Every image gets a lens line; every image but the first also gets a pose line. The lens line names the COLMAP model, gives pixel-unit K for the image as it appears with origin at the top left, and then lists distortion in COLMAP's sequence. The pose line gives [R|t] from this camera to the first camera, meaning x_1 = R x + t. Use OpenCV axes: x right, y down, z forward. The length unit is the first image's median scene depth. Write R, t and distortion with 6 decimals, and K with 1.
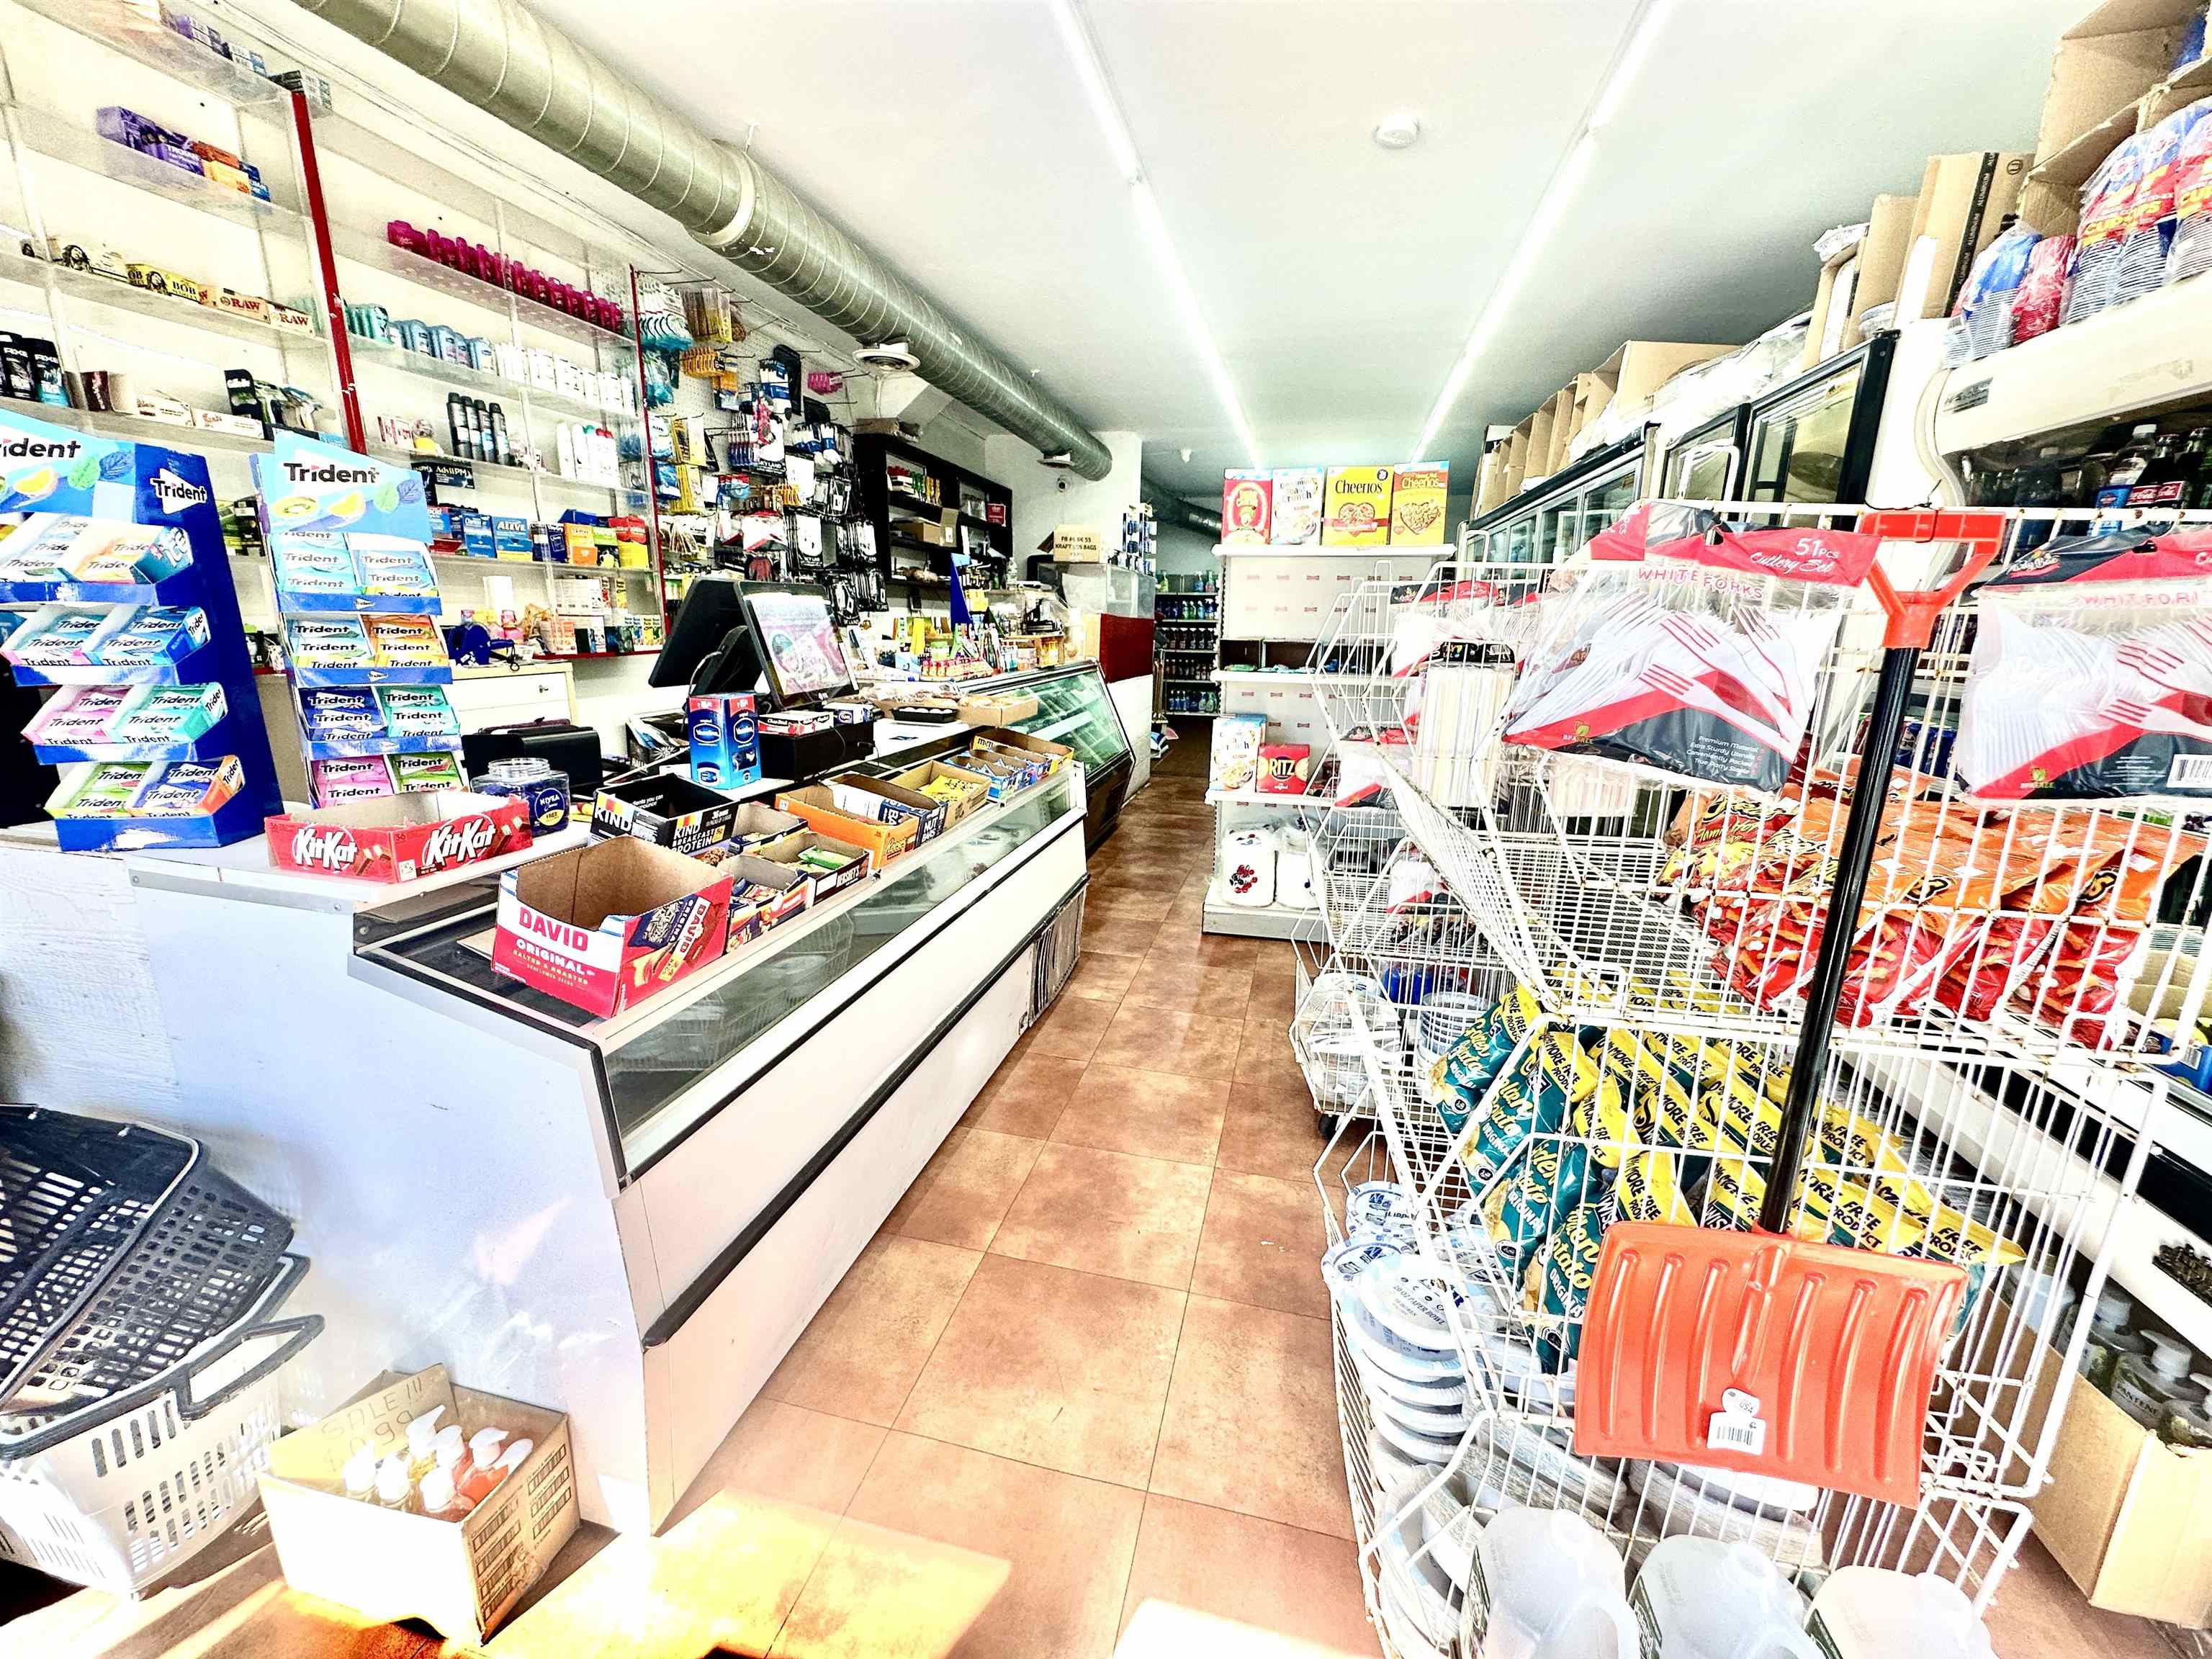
lens RADIAL K [[882.7, 0, 1106.4], [0, 882.7, 827.1], [0, 0, 1]] dist [-0.004113, 0.000938]
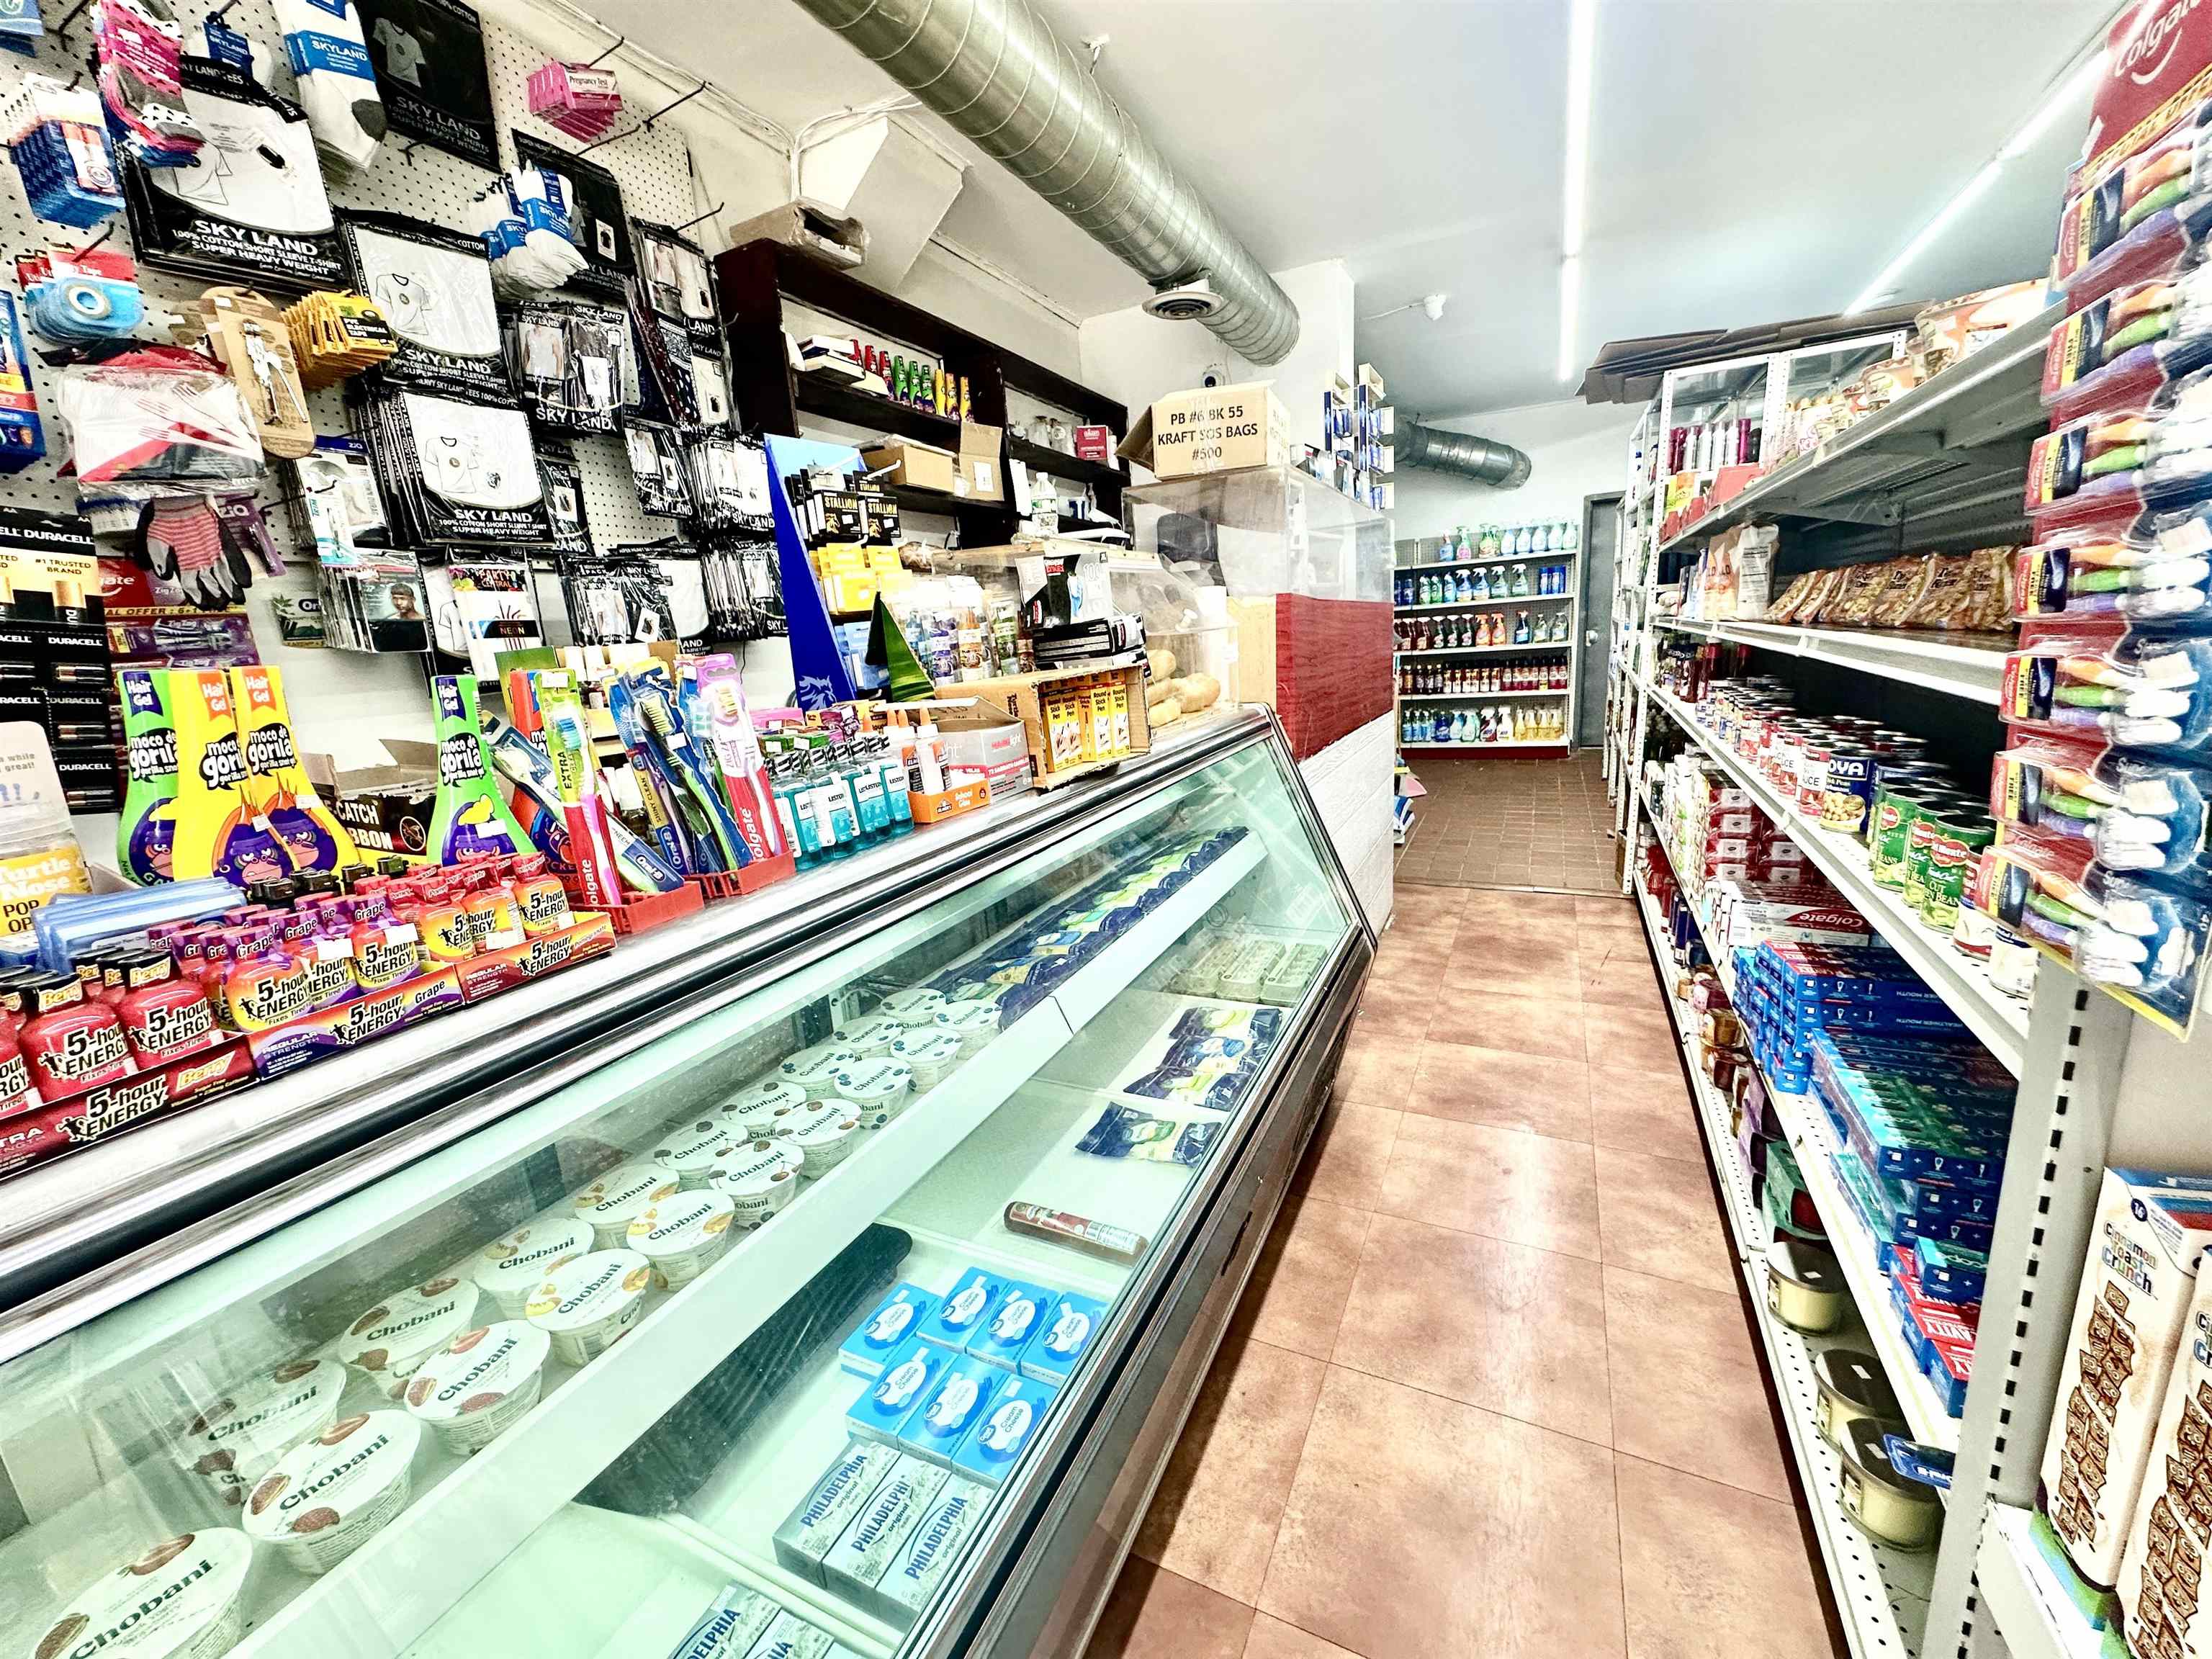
lens RADIAL K [[882.7, 0, 1106.4], [0, 882.7, 827.1], [0, 0, 1]] dist [-0.004113, 0.000938]
pose [[0.972216, -0.033399, -0.231690, 0.012920], [0.031421, 0.999431, -0.012223, -0.210666], [0.231967, 0.004604, 0.972713, 0.933917]]
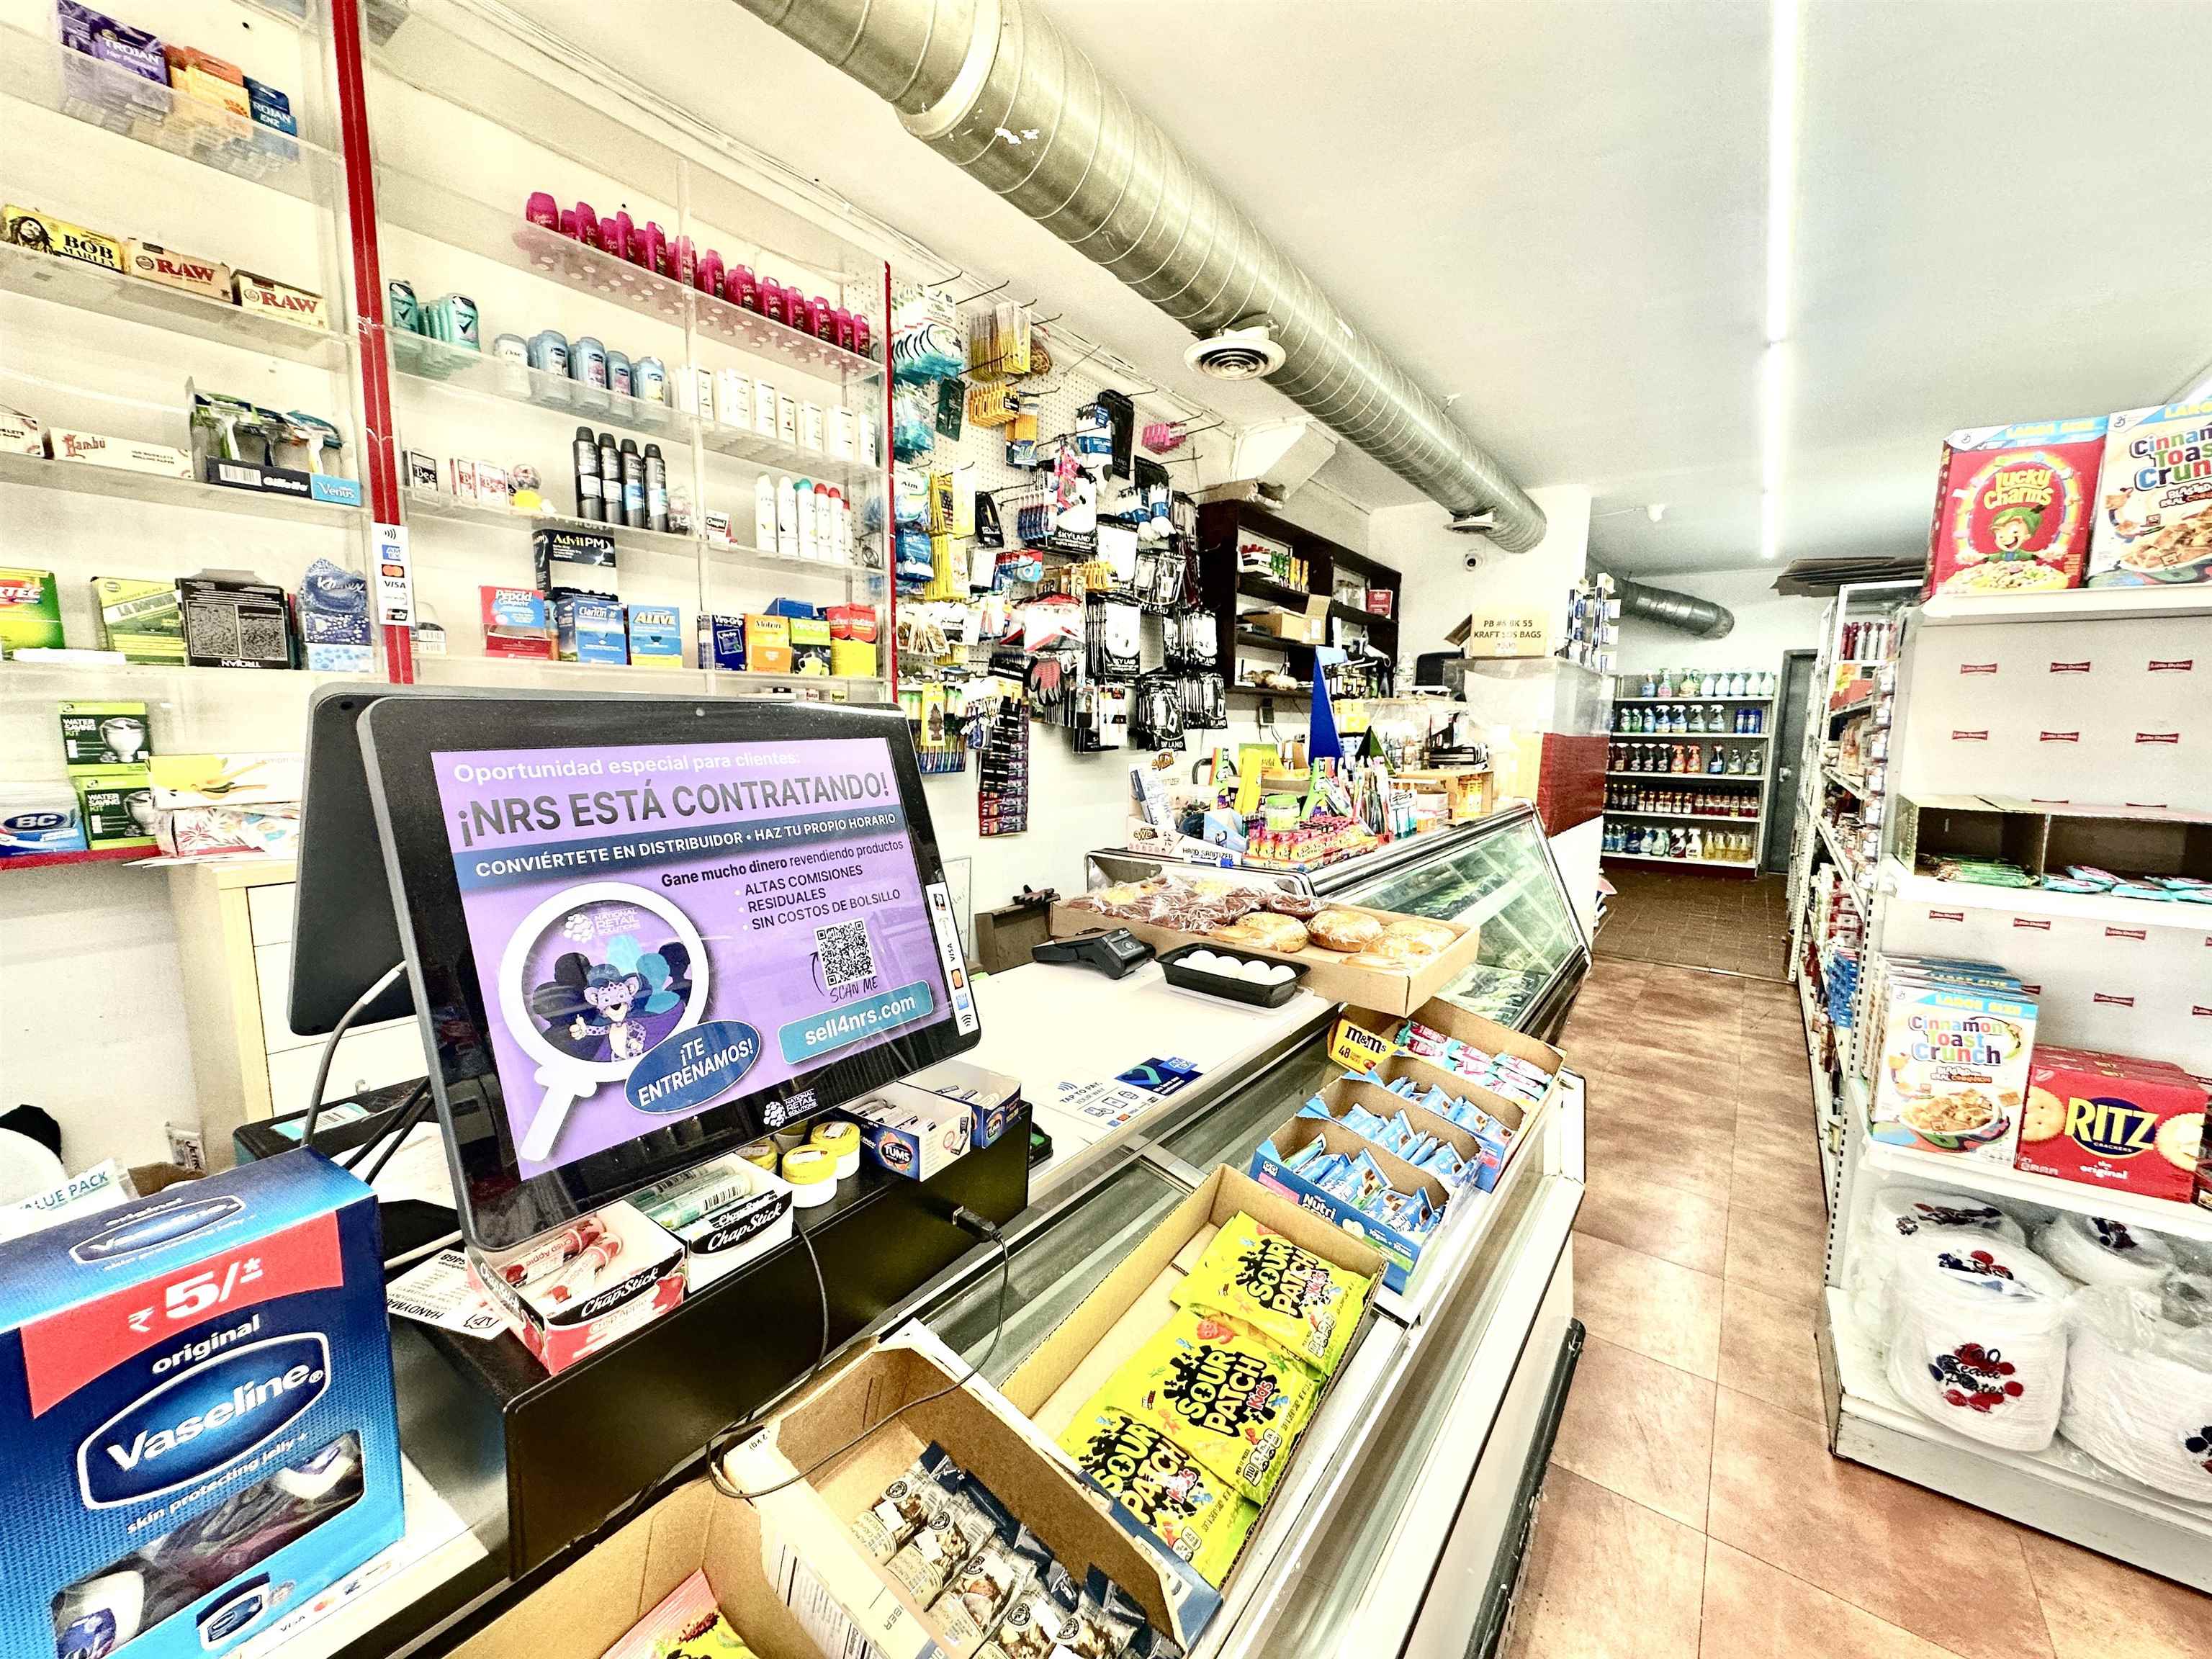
lens RADIAL K [[882.7, 0, 1106.4], [0, 882.7, 827.1], [0, 0, 1]] dist [-0.004113, 0.000938]
pose [[0.921111, 0.044320, -0.386770, -0.076943], [-0.088972, 0.991170, -0.098312, -0.126811], [0.378998, 0.124968, 0.916921, 0.457572]]
